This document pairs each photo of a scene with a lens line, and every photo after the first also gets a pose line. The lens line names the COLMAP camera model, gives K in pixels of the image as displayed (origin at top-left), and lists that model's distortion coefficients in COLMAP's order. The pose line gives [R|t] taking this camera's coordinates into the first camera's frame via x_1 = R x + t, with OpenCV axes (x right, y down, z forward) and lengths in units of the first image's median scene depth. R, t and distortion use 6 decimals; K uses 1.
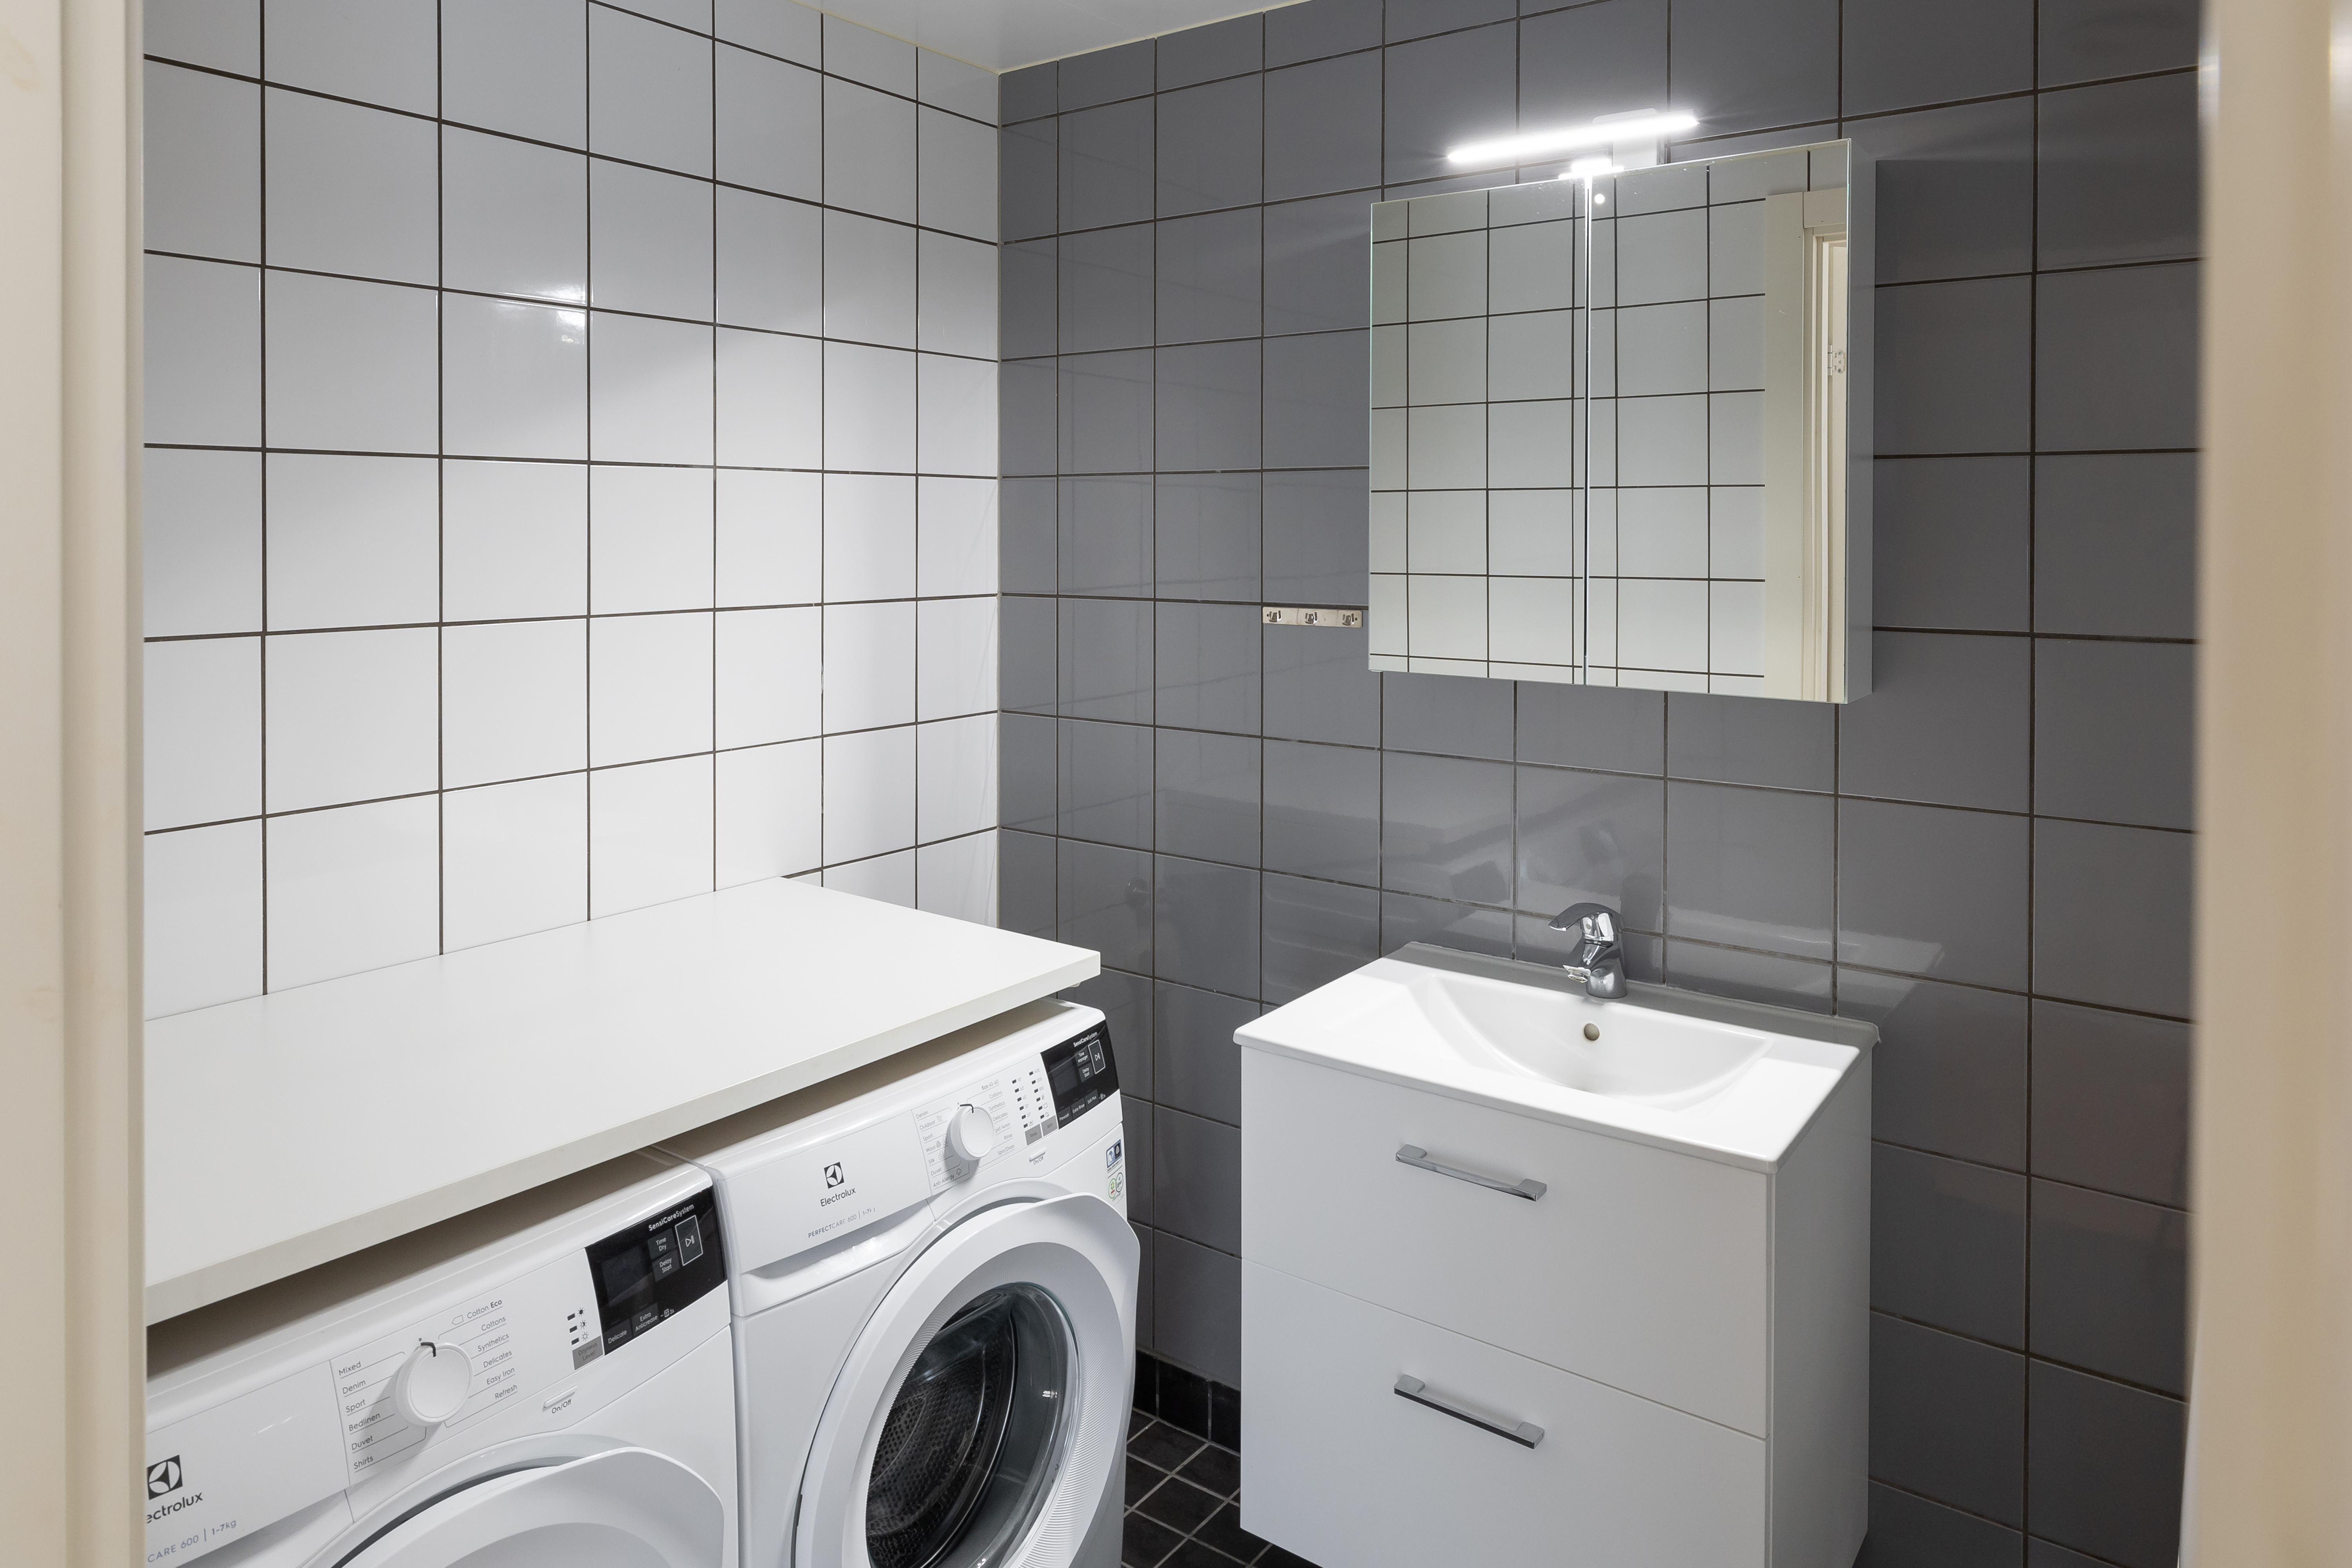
lens RADIAL K [[1517.5, 0, 1171.7], [0, 1517.5, 565.1], [0, 0, 1]] dist [-0.003787, -0.001132]
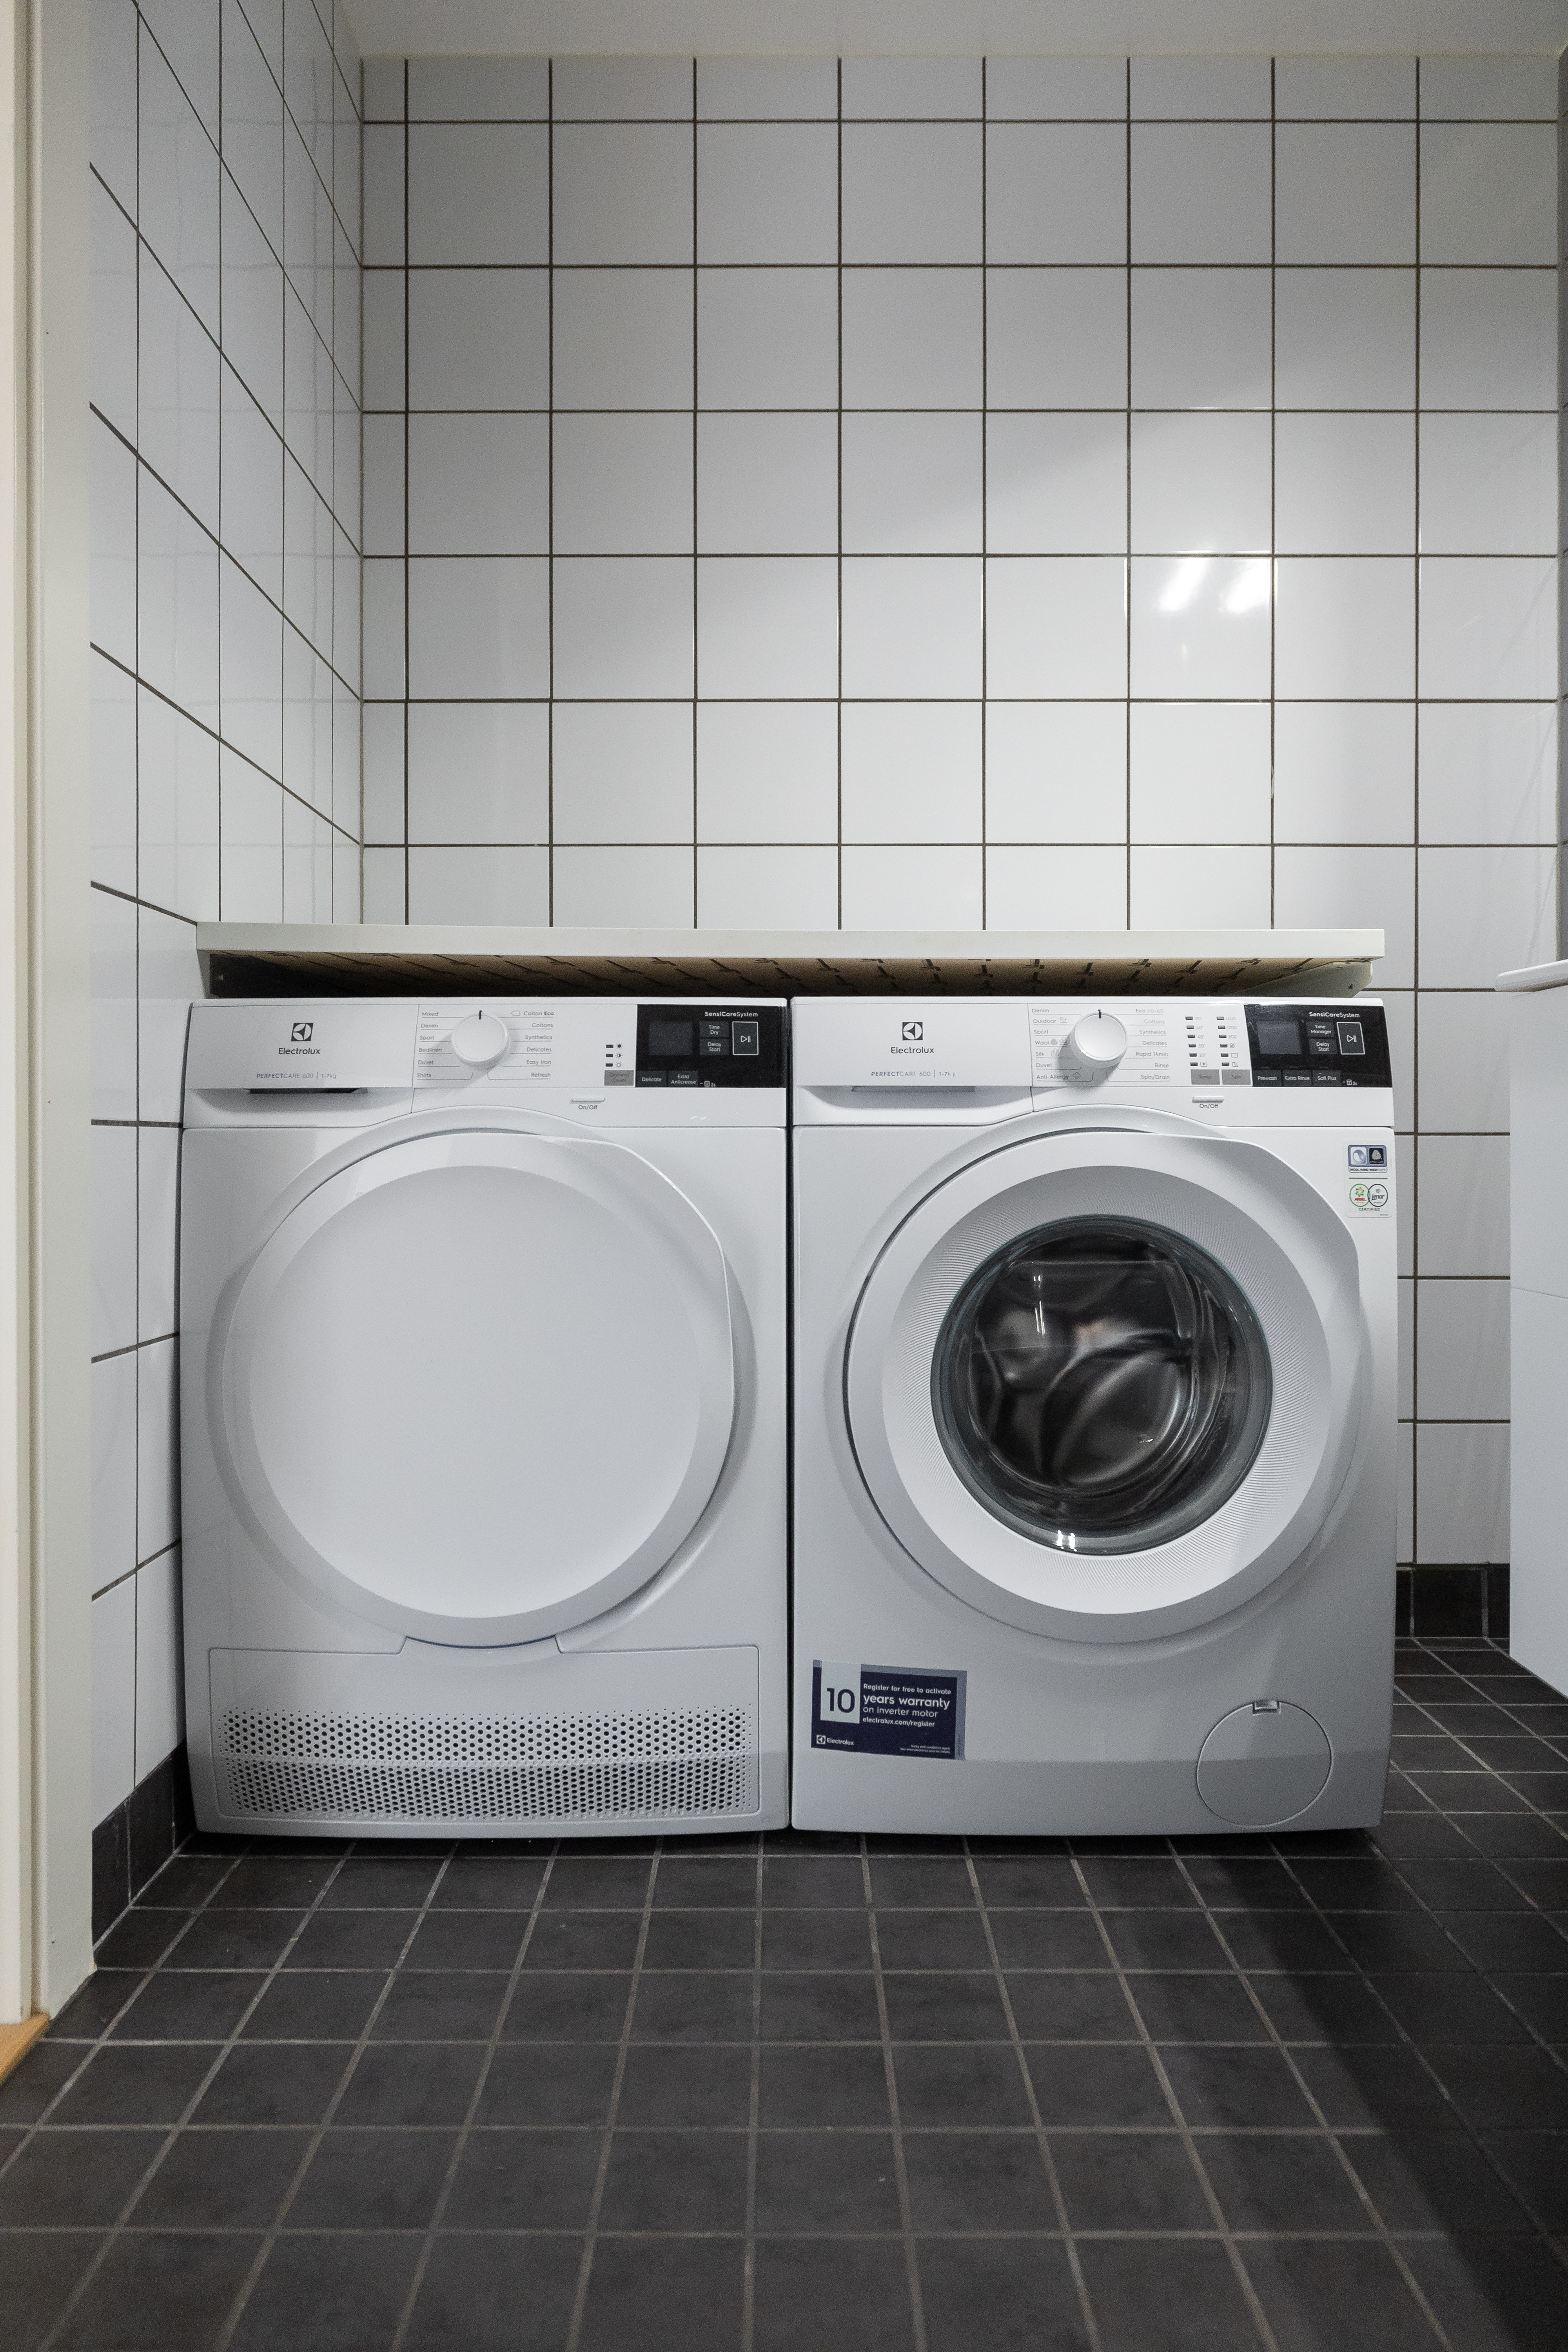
lens RADIAL K [[1528.9, 0, 784.0], [0, 1528.9, 1176.0], [0, 0, 1]] dist [-0.003031, -0.001043]
pose [[0.590671, 0.000565, -0.806912, 0.497797], [-0.005479, 0.999980, -0.003311, 0.464331], [0.806894, 0.006377, 0.590662, 0.314924]]
